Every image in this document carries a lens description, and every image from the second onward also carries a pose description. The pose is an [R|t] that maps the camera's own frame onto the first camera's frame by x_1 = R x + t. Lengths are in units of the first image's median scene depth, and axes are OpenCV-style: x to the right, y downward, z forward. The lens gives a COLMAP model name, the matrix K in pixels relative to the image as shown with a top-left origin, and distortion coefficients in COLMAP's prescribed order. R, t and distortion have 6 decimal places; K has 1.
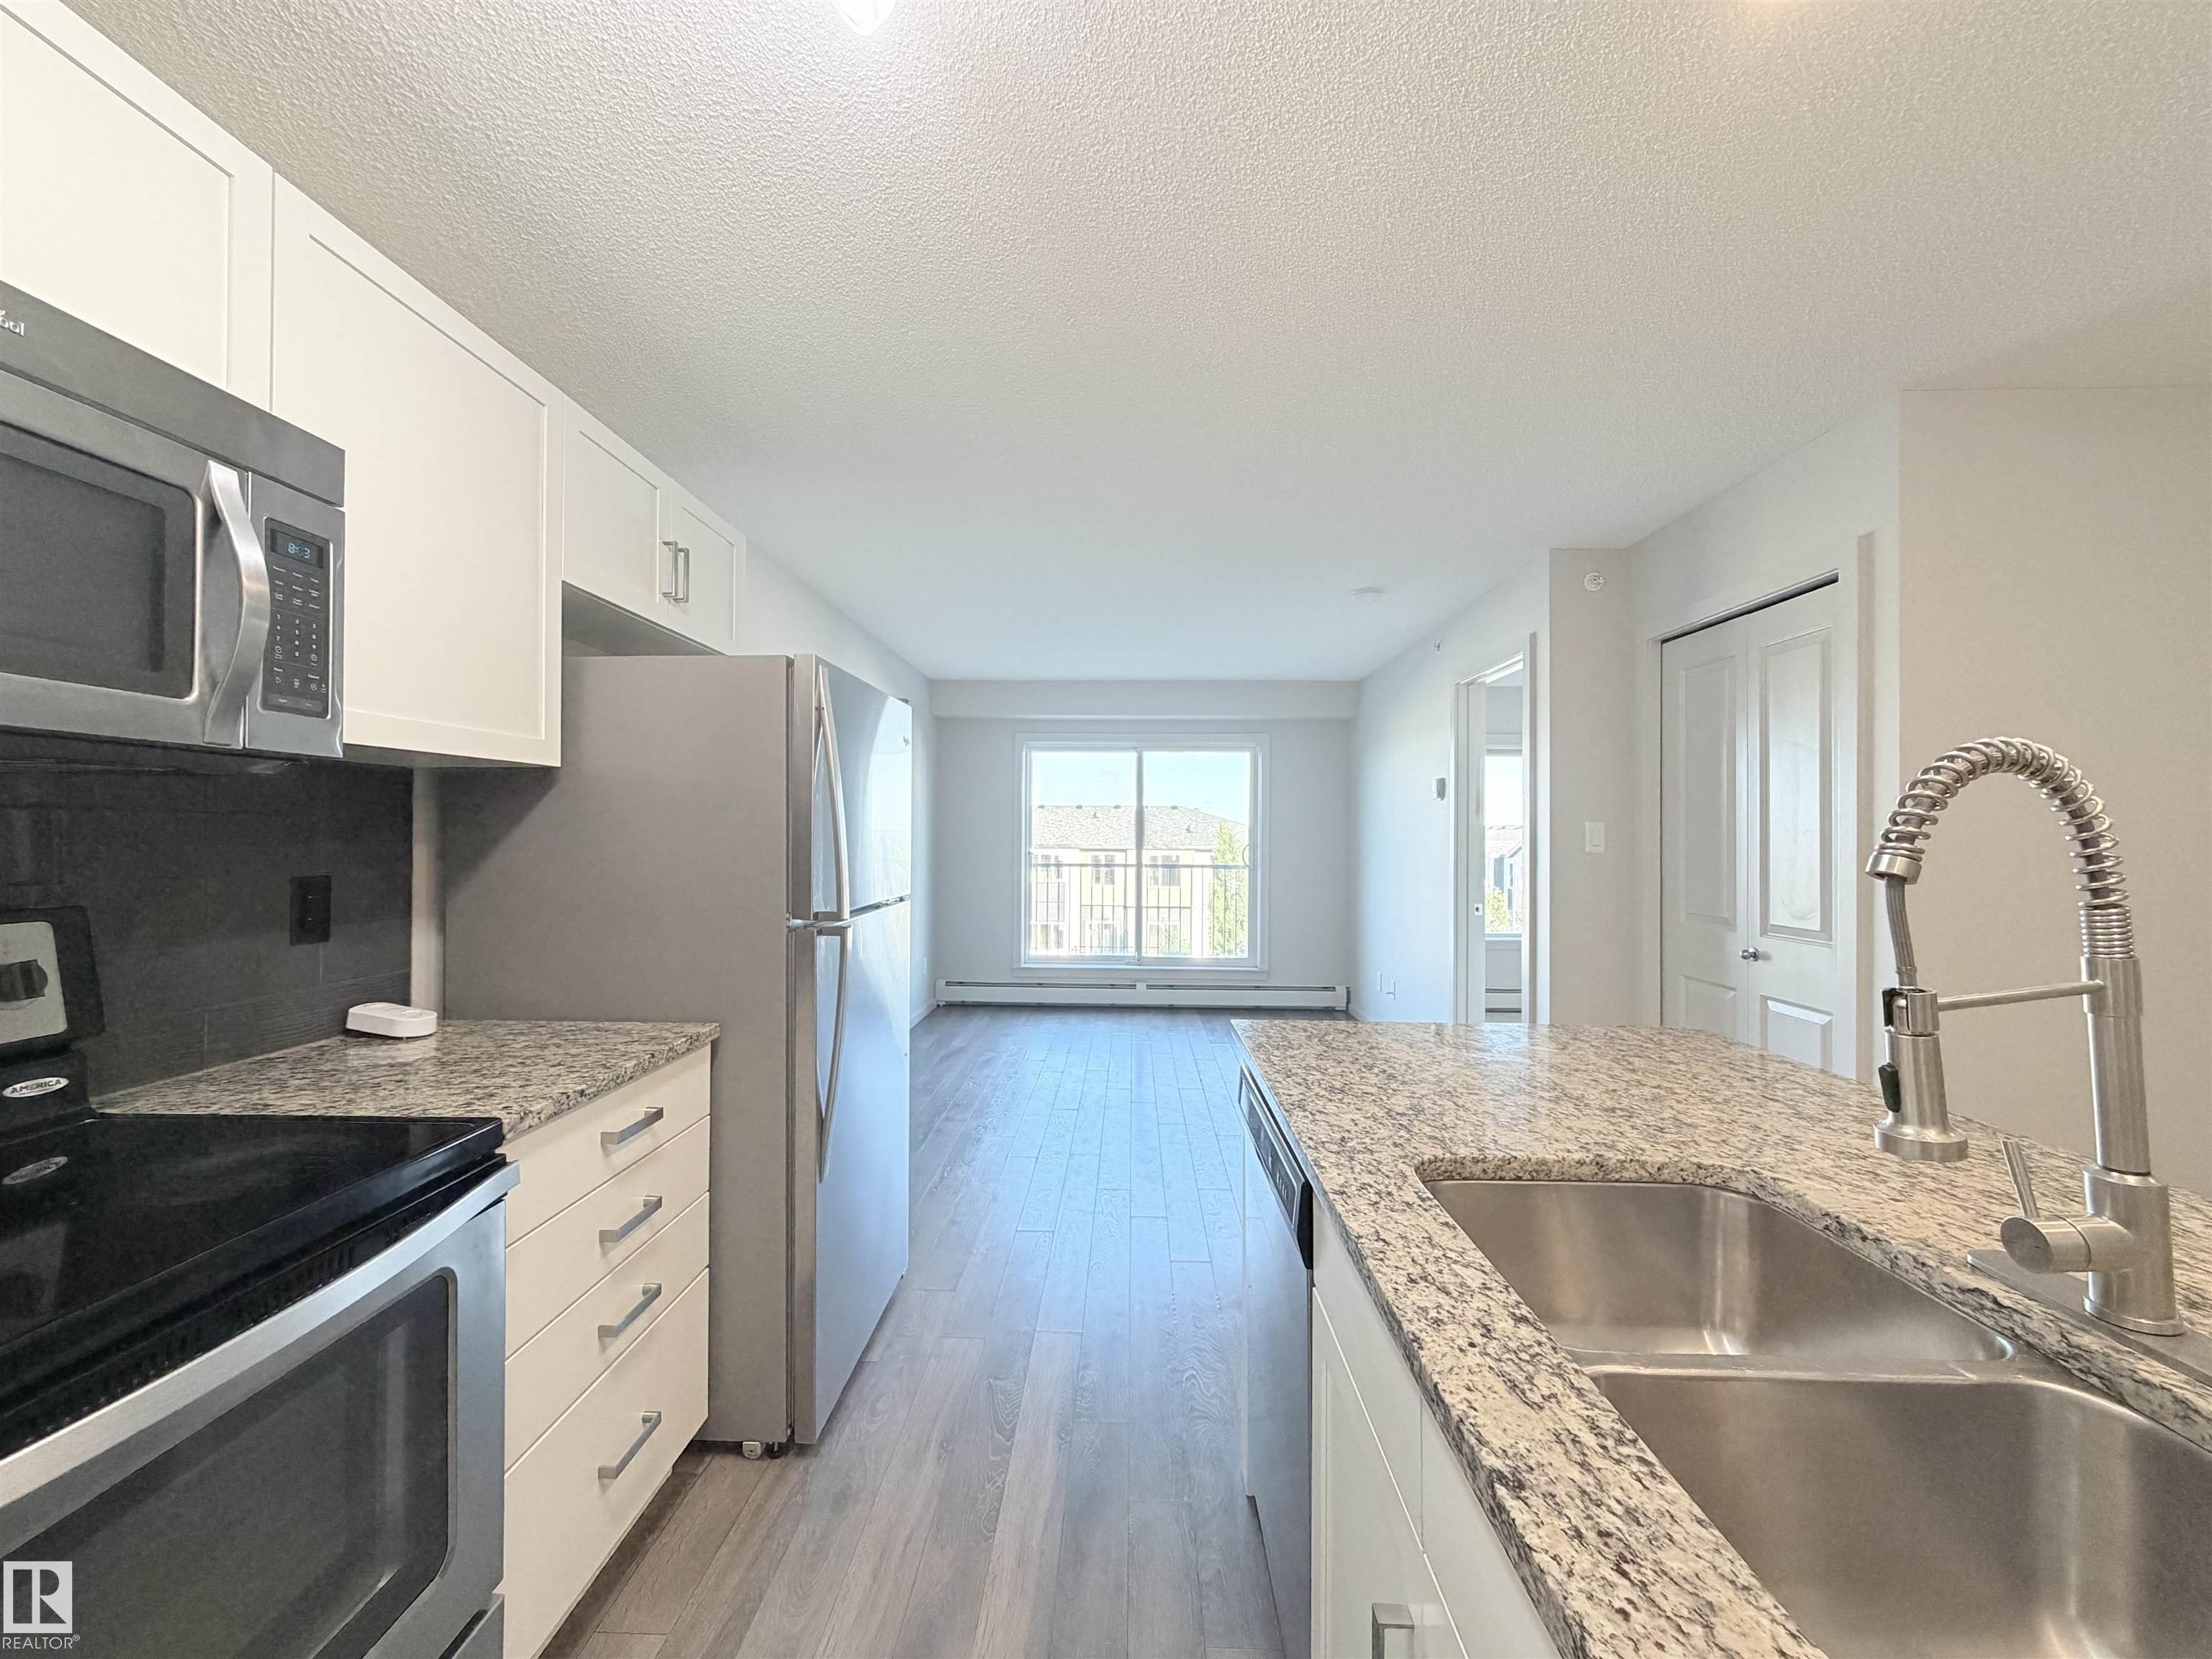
lens RADIAL K [[885.8, 0, 1100.4], [0, 885.8, 831.4], [0, 0, 1]] dist [0.000353, 0.000116]
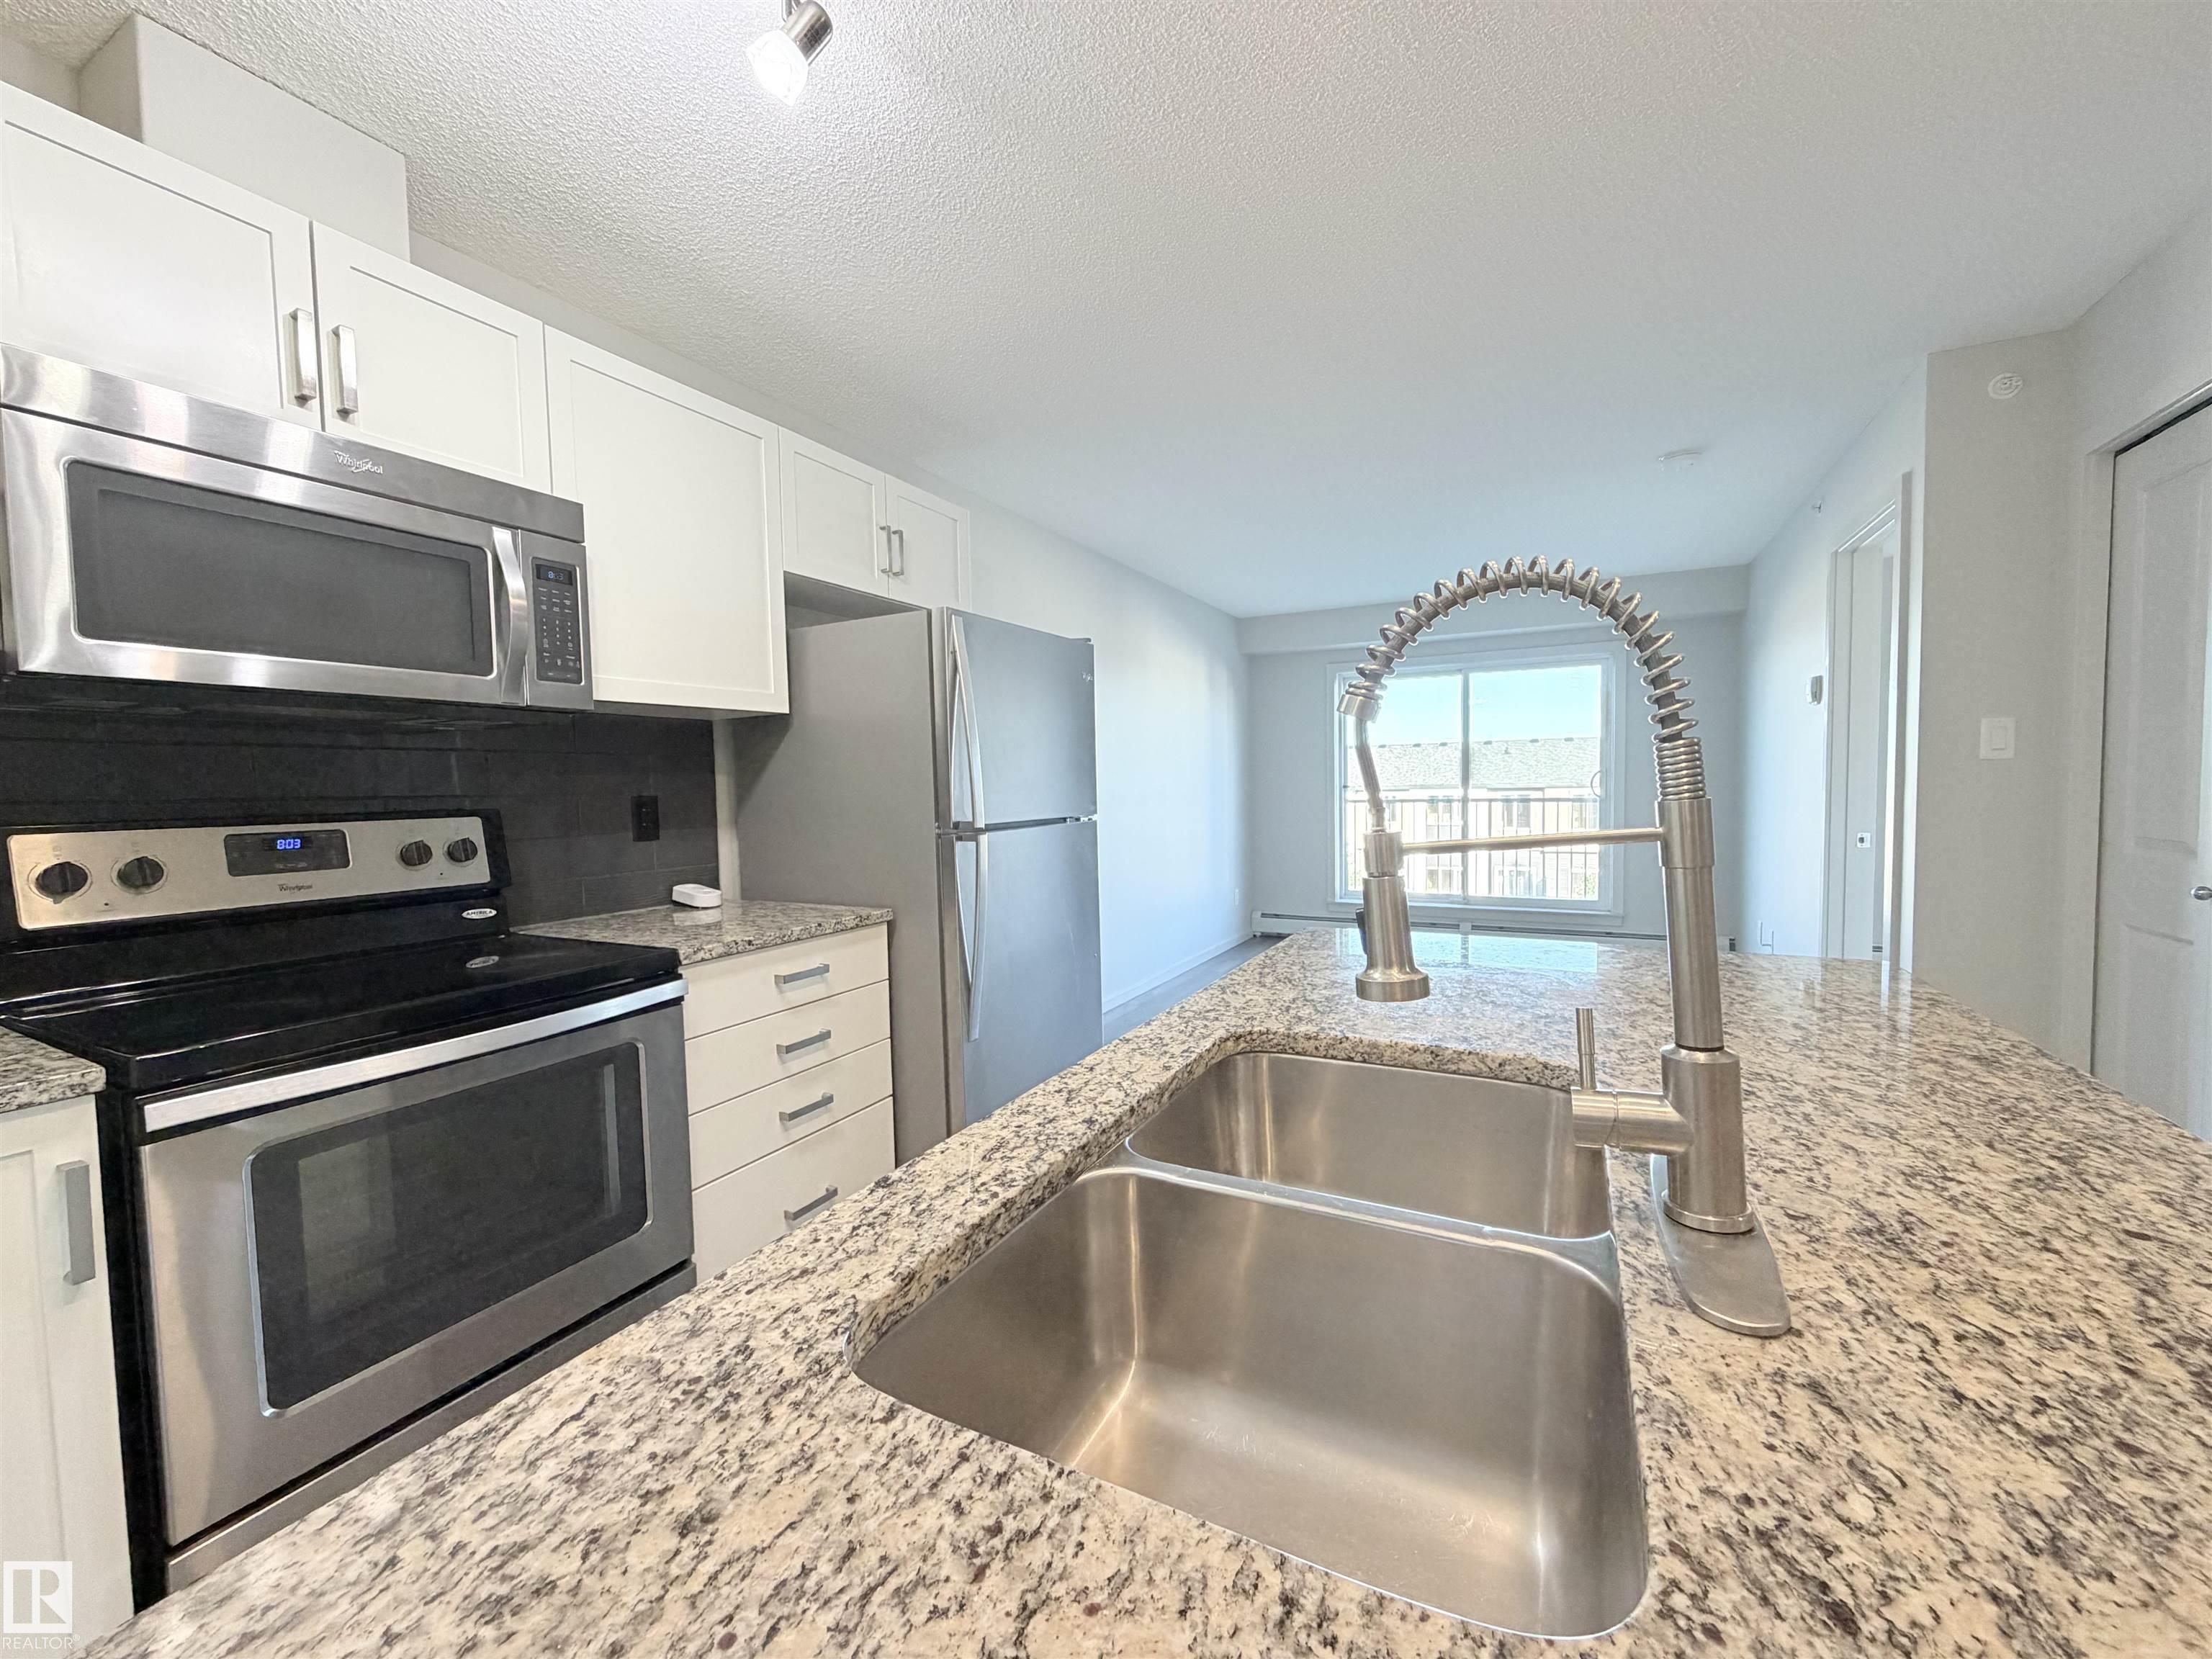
lens RADIAL K [[886.8, 0, 1100.4], [0, 886.8, 830.9], [0, 0, 1]] dist [0.000502, -0.000042]
pose [[0.900197, -0.000773, -0.435482, 0.390674], [0.027632, 0.998085, 0.055347, 0.042669], [0.434605, -0.061857, 0.898494, -0.004387]]
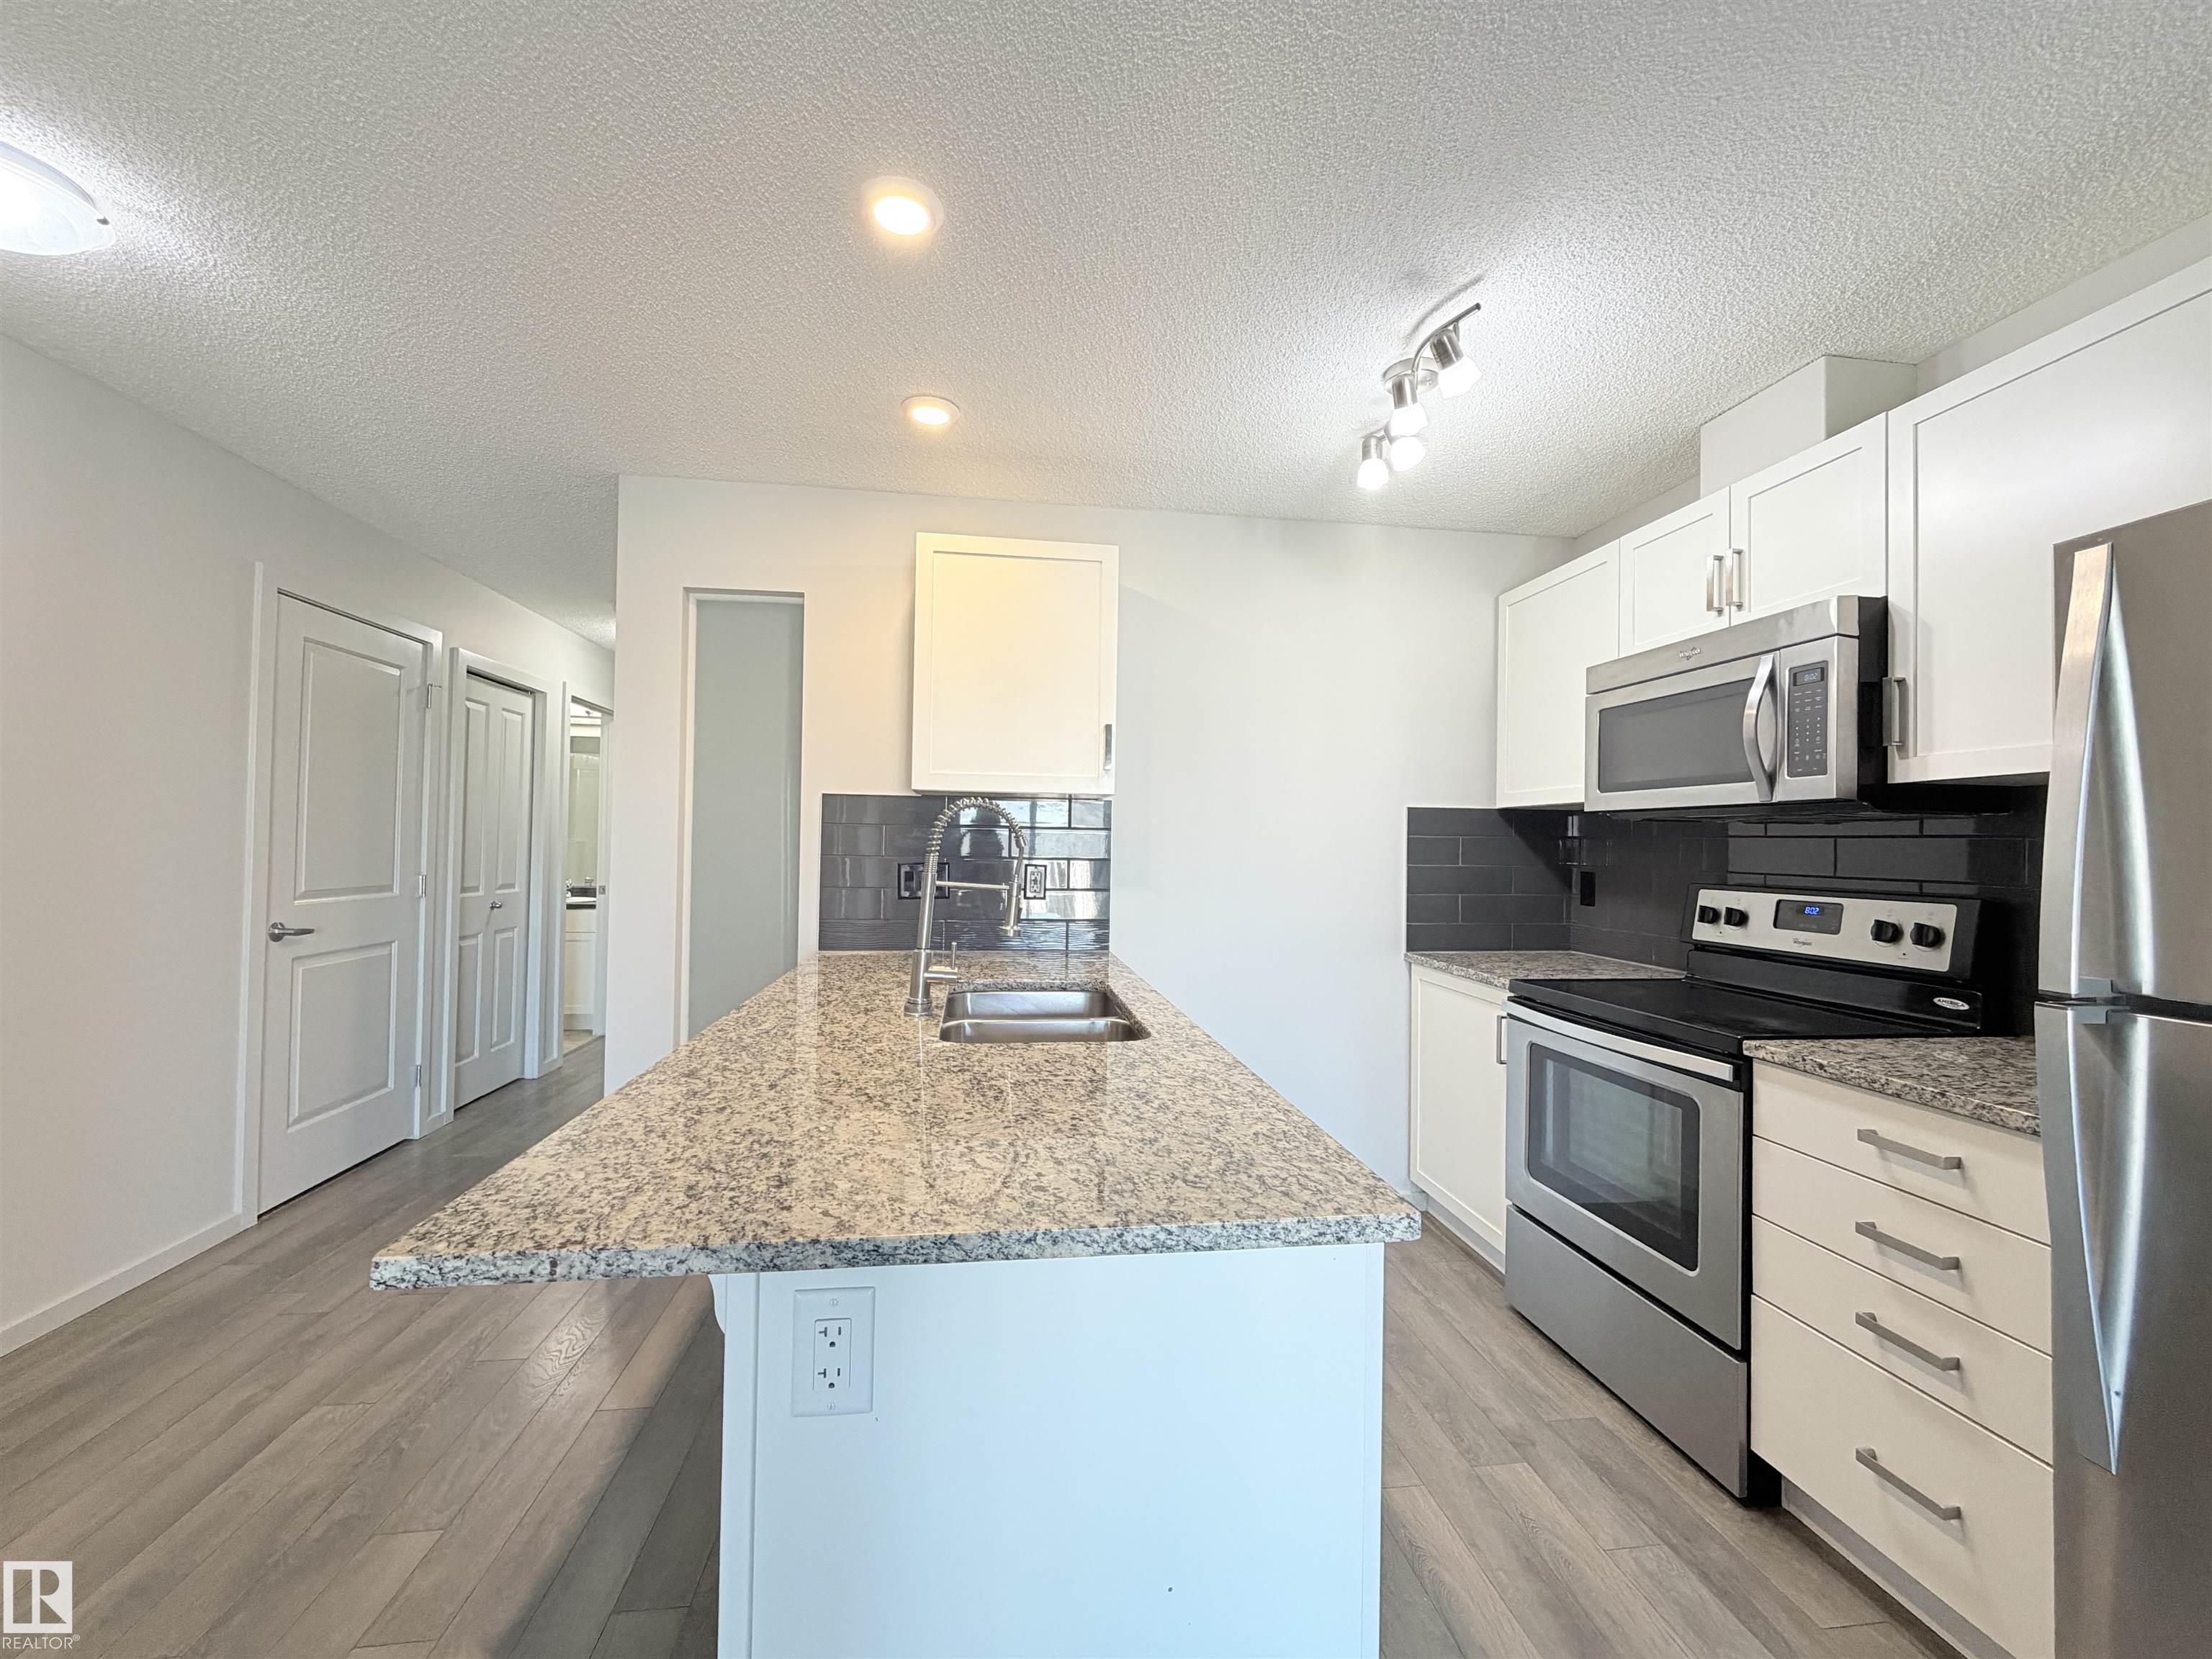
lens RADIAL K [[882.6, 0, 1101.9], [0, 882.6, 829.6], [0, 0, 1]] dist [0.000791, -0.000180]
pose [[-0.985742, -0.025977, -0.166245, 0.415867], [-0.022246, 0.999458, -0.024268, 0.023125], [0.166786, -0.020223, -0.985786, 1.494194]]
